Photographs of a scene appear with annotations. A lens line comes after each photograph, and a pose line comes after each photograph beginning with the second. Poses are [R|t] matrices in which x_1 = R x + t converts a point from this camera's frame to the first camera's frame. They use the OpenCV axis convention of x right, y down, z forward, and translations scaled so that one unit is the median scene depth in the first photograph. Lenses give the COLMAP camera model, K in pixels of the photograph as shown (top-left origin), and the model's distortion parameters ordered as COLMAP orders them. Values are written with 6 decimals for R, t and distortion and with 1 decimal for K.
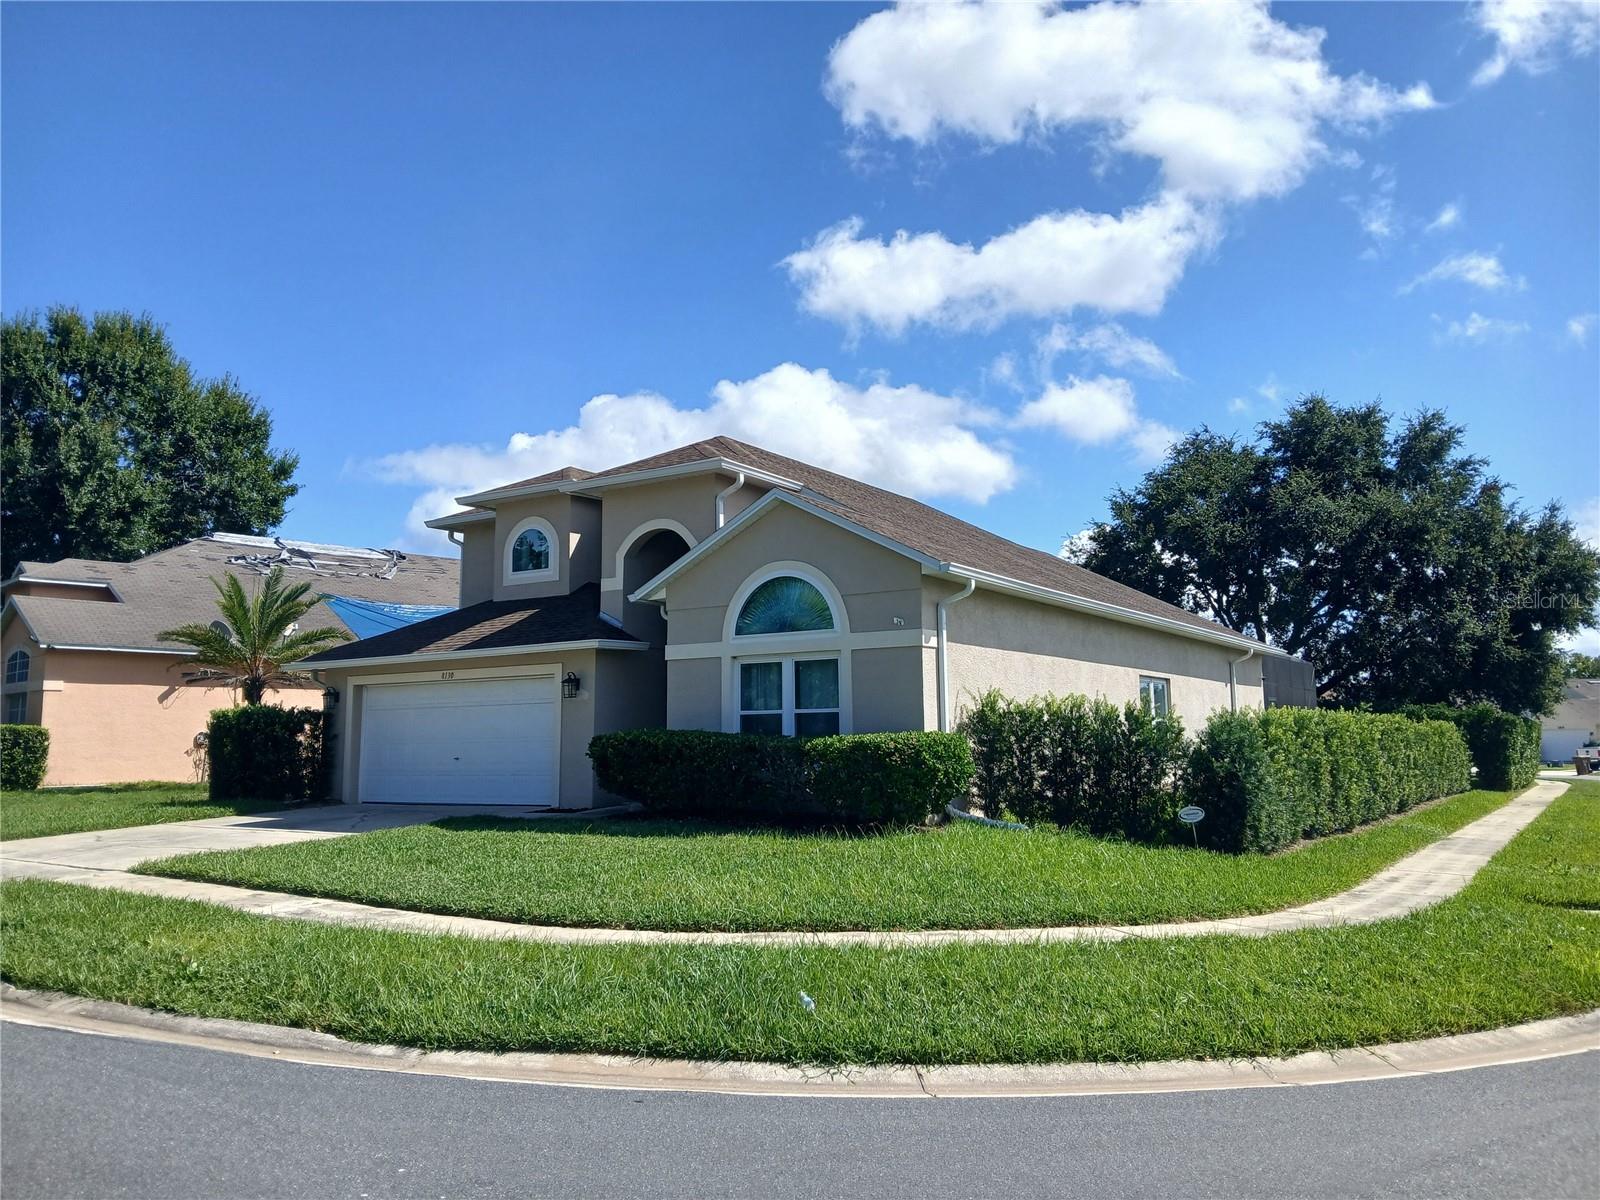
lens RADIAL K [[1232.1, 0, 800.0], [0, 1232.1, 600.0], [0, 0, 1]] dist [0.117192, -0.247176]
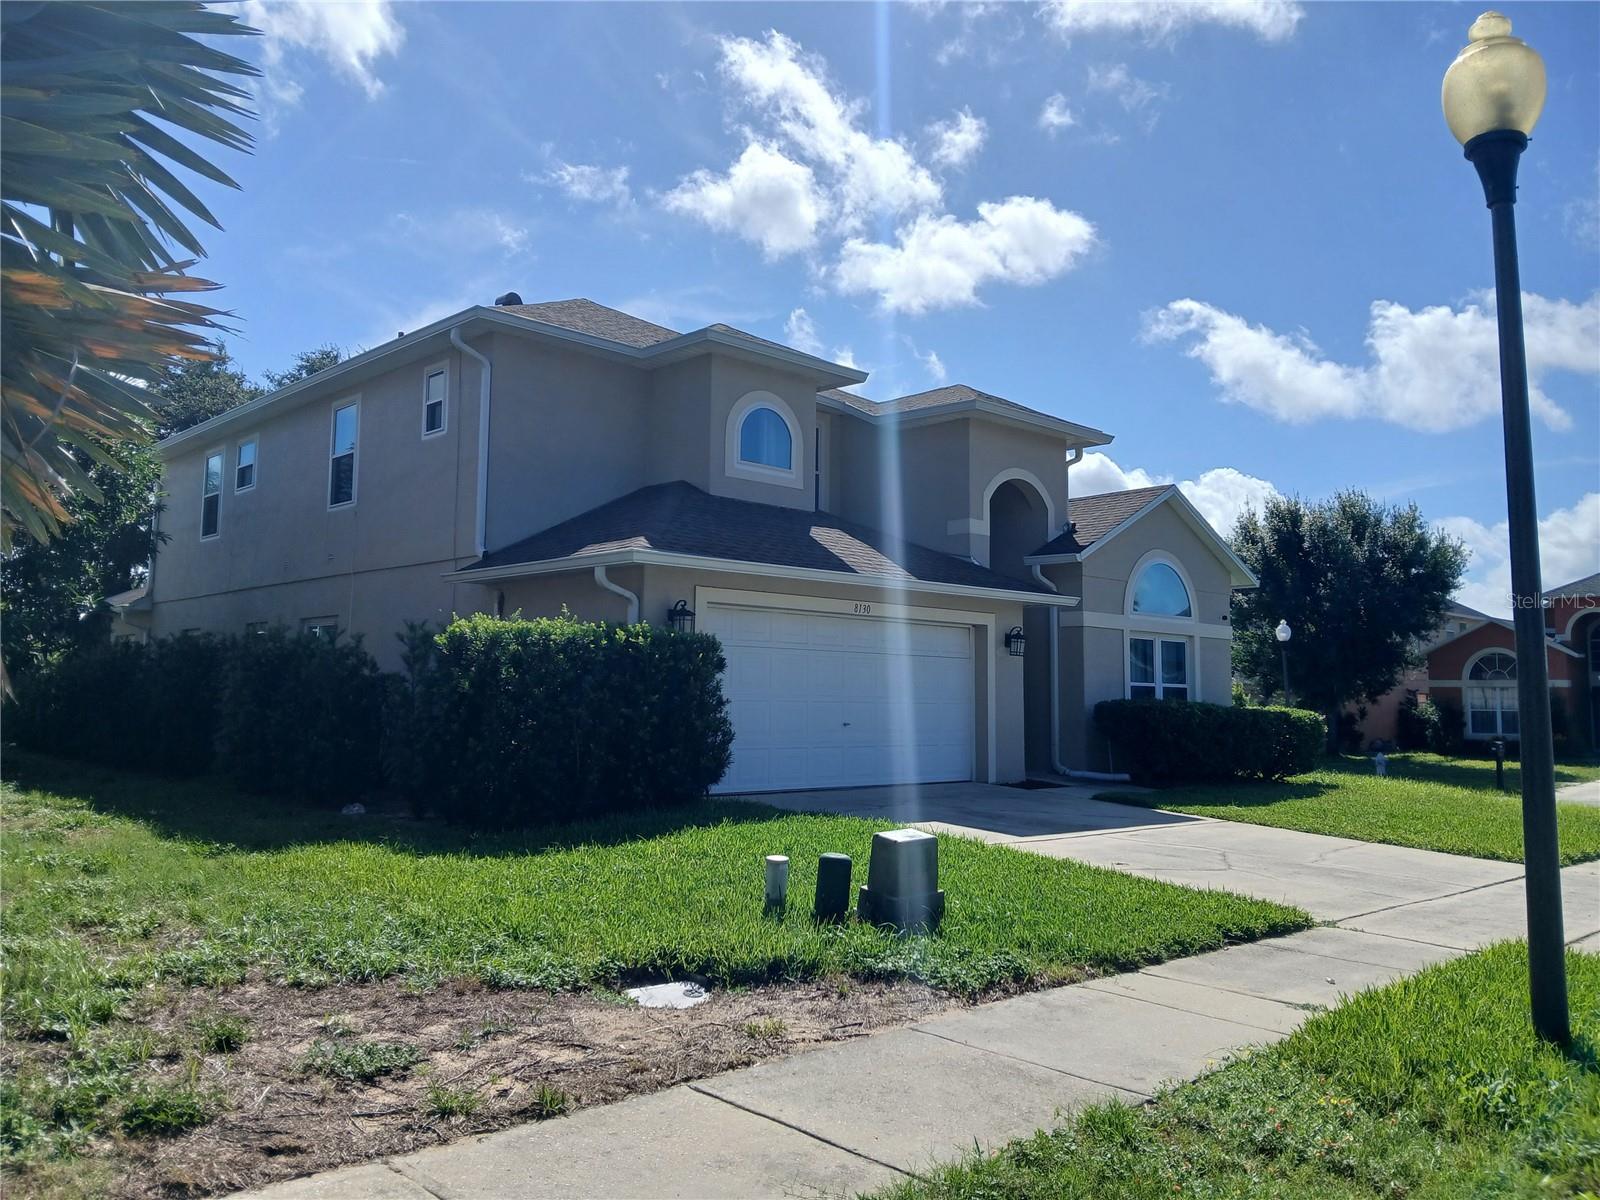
lens RADIAL K [[1232.1, 0, 800.0], [0, 1232.1, 600.0], [0, 0, 1]] dist [0.117192, -0.247176]
pose [[0.230469, 0.089297, 0.968974, -1.088450], [-0.130398, 0.989633, -0.060186, 0.114424], [-0.964303, -0.112481, 0.239724, 0.965149]]
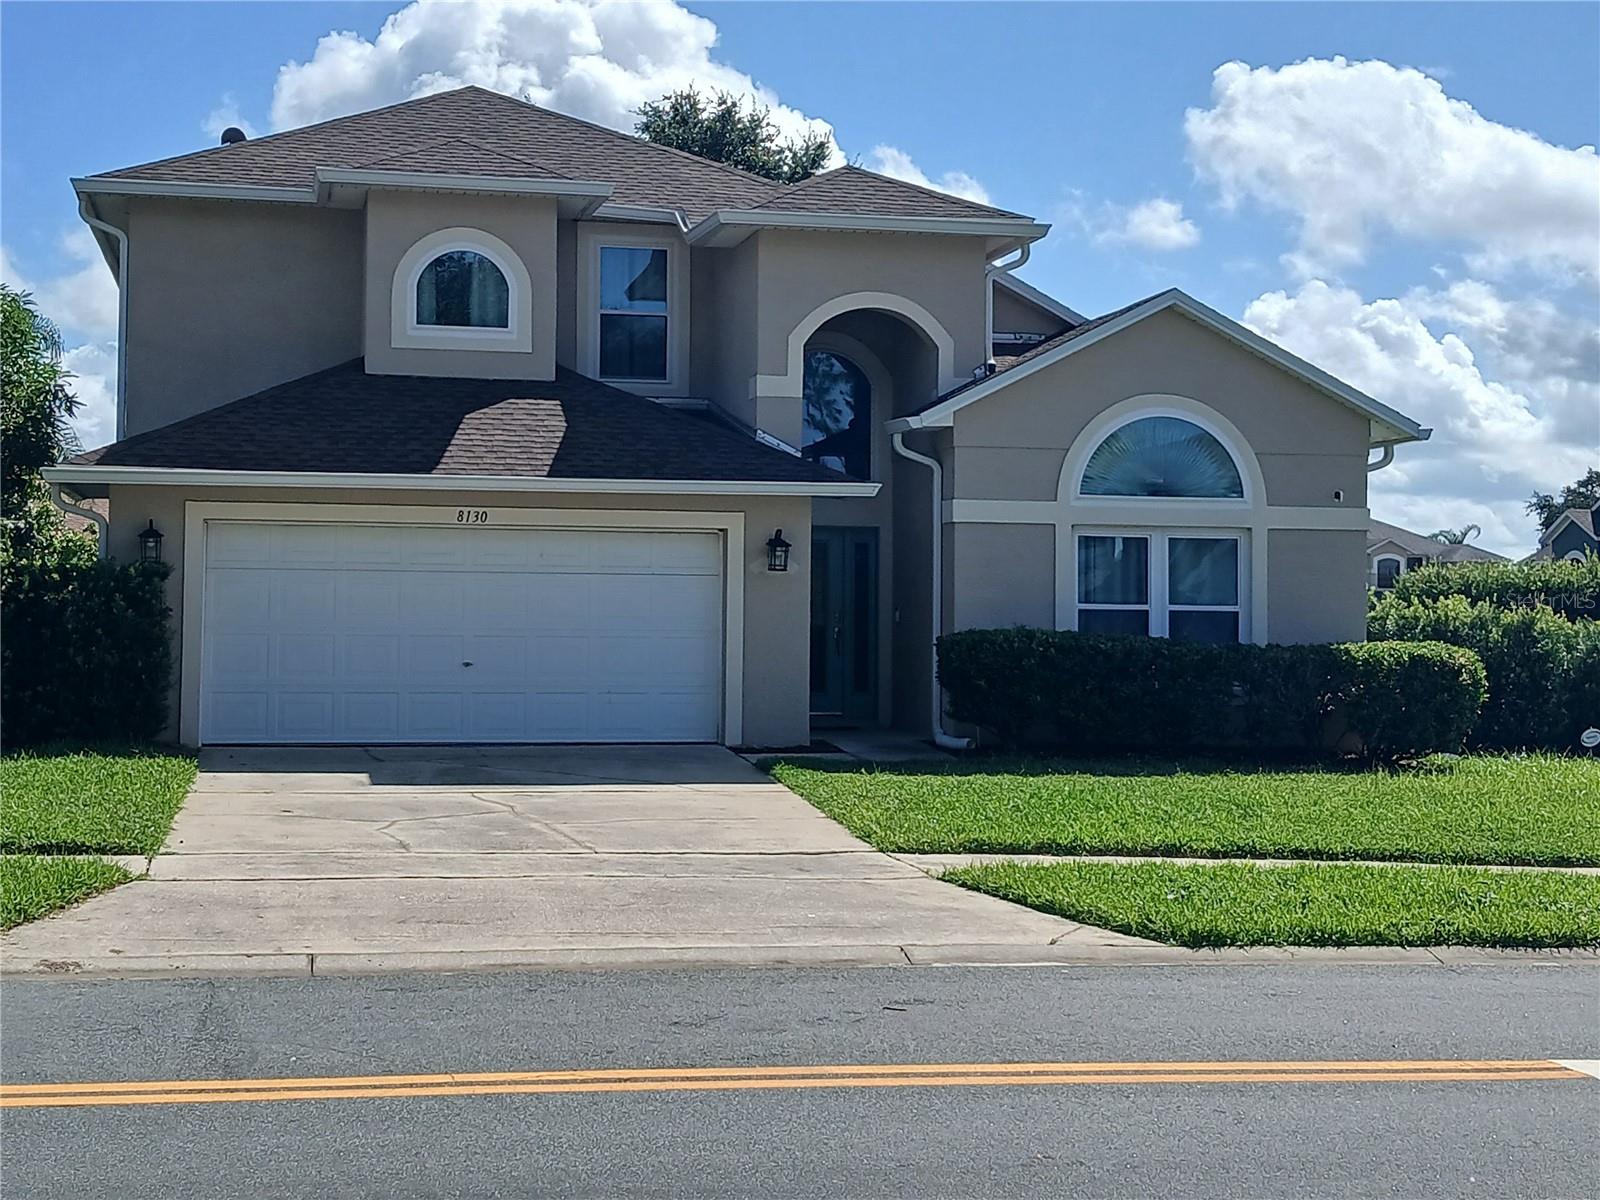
lens RADIAL K [[2432.4, 0, 800.0], [0, 2432.4, 600.0], [0, 0, 1]] dist [0.178696, -0.099495]
pose [[0.706690, 0.018775, 0.707274, -1.063057], [-0.100190, 0.992230, 0.073768, 0.002487], [-0.700394, -0.122993, 0.703080, 0.137145]]
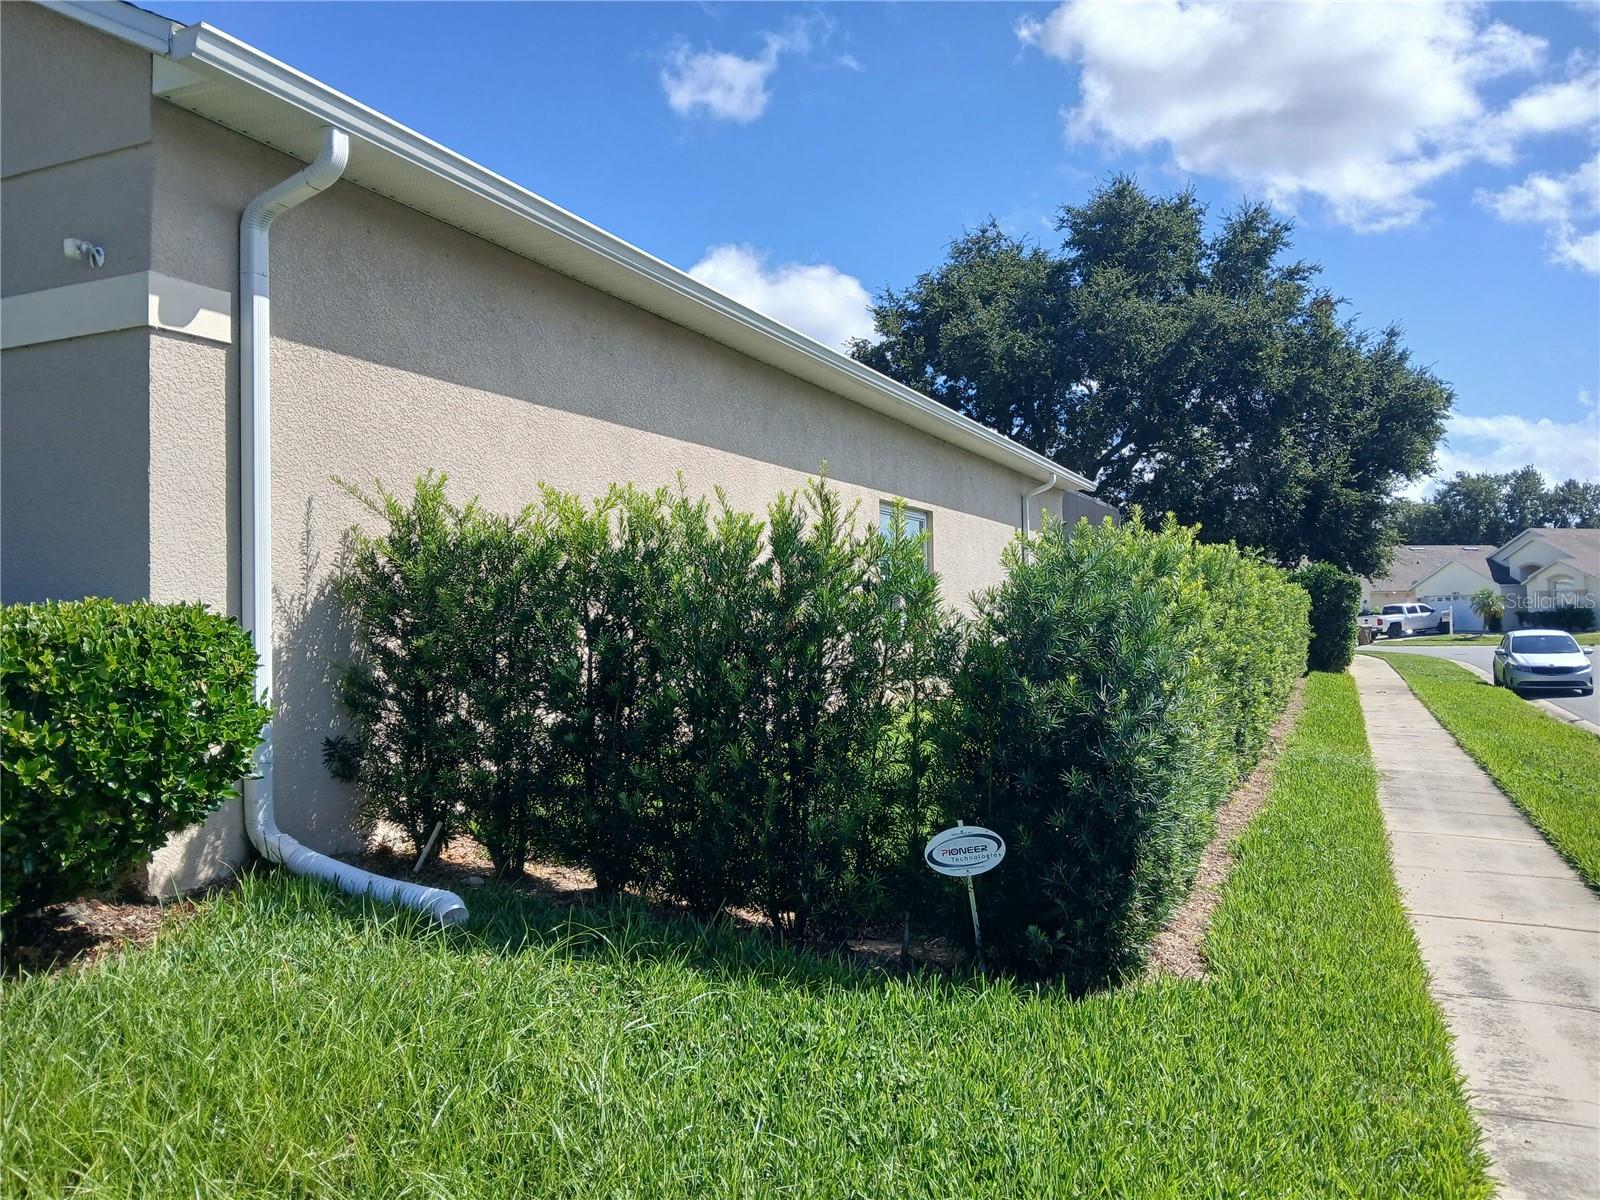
lens RADIAL K [[1228.0, 0, 859.2], [0, 1228.0, 582.8], [0, 0, 1]] dist [0.259110, -0.451365]
pose [[0.976574, -0.006497, 0.215083, 0.179788], [-0.012245, 0.996247, 0.085690, 0.062889], [-0.214832, -0.086316, 0.972829, 0.570567]]
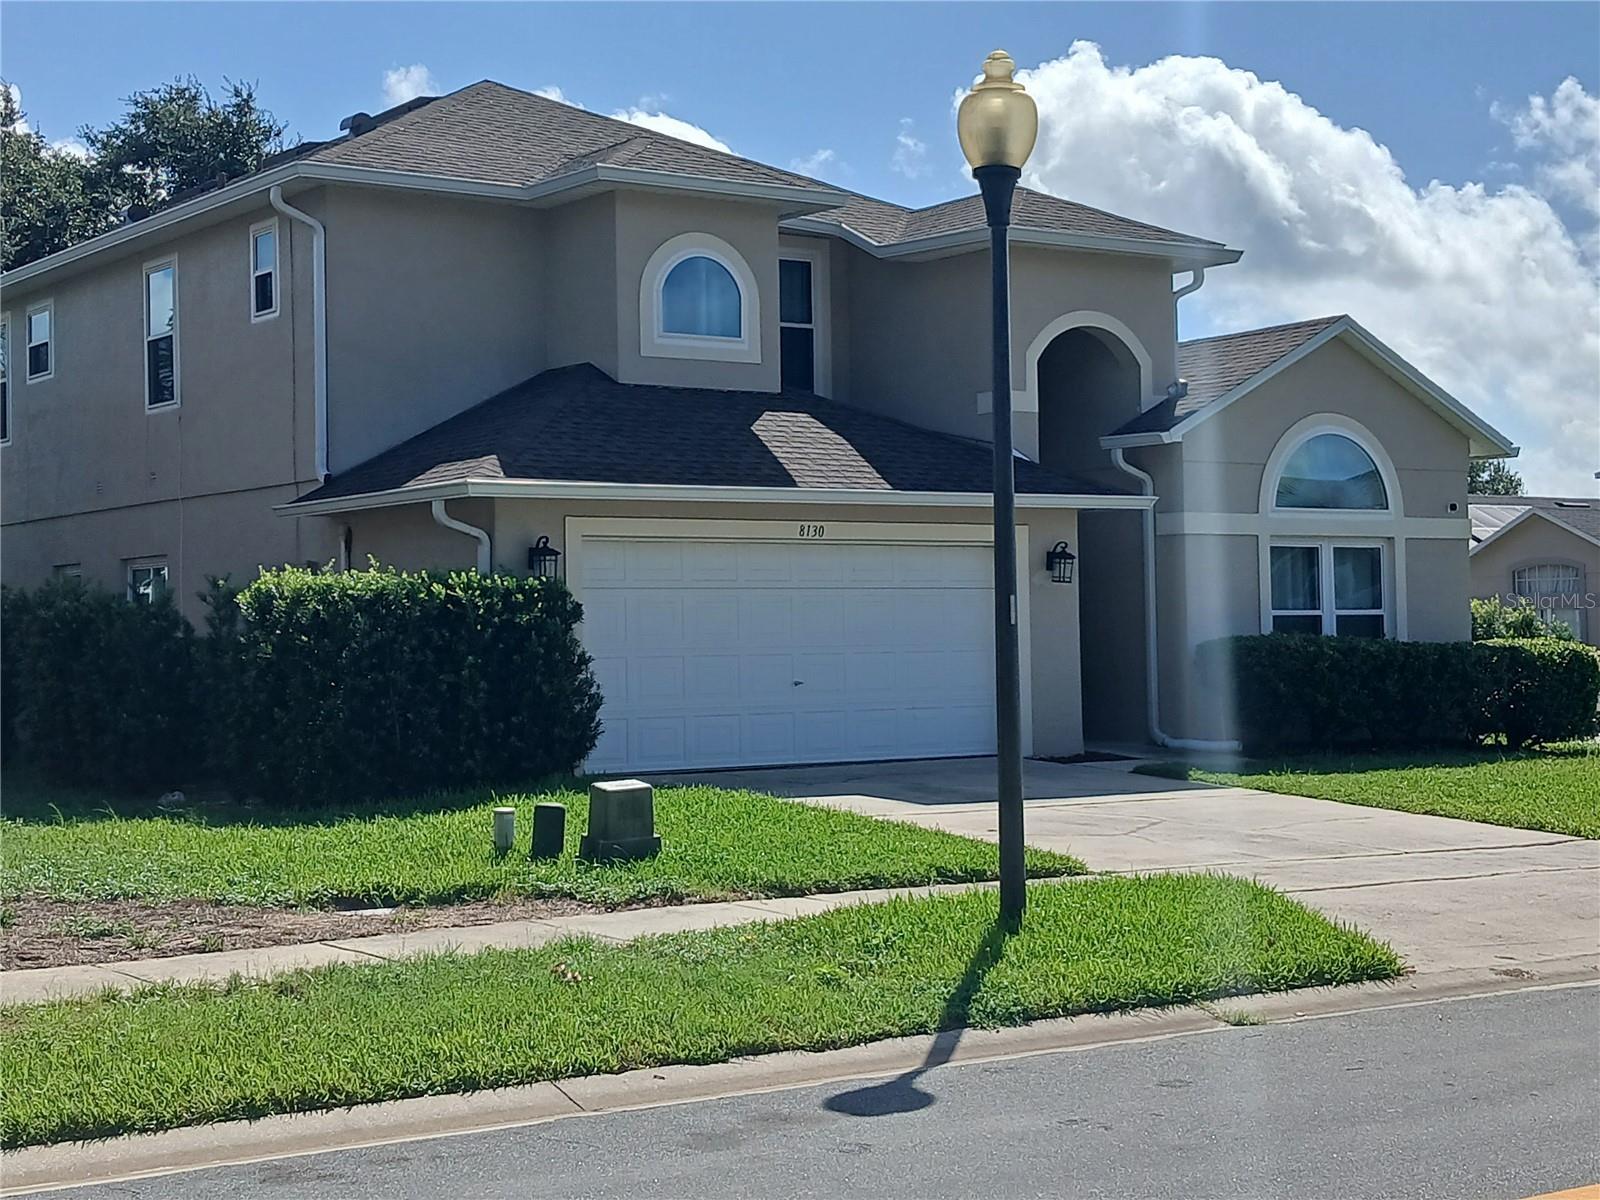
lens RADIAL K [[2432.4, 0, 800.0], [0, 2432.4, 600.0], [0, 0, 1]] dist [0.178696, -0.099495]
pose [[0.367474, 0.018659, 0.929847, -1.413085], [-0.096969, 0.995118, 0.018353, 0.079650], [-0.924965, -0.096910, 0.367489, 0.683625]]
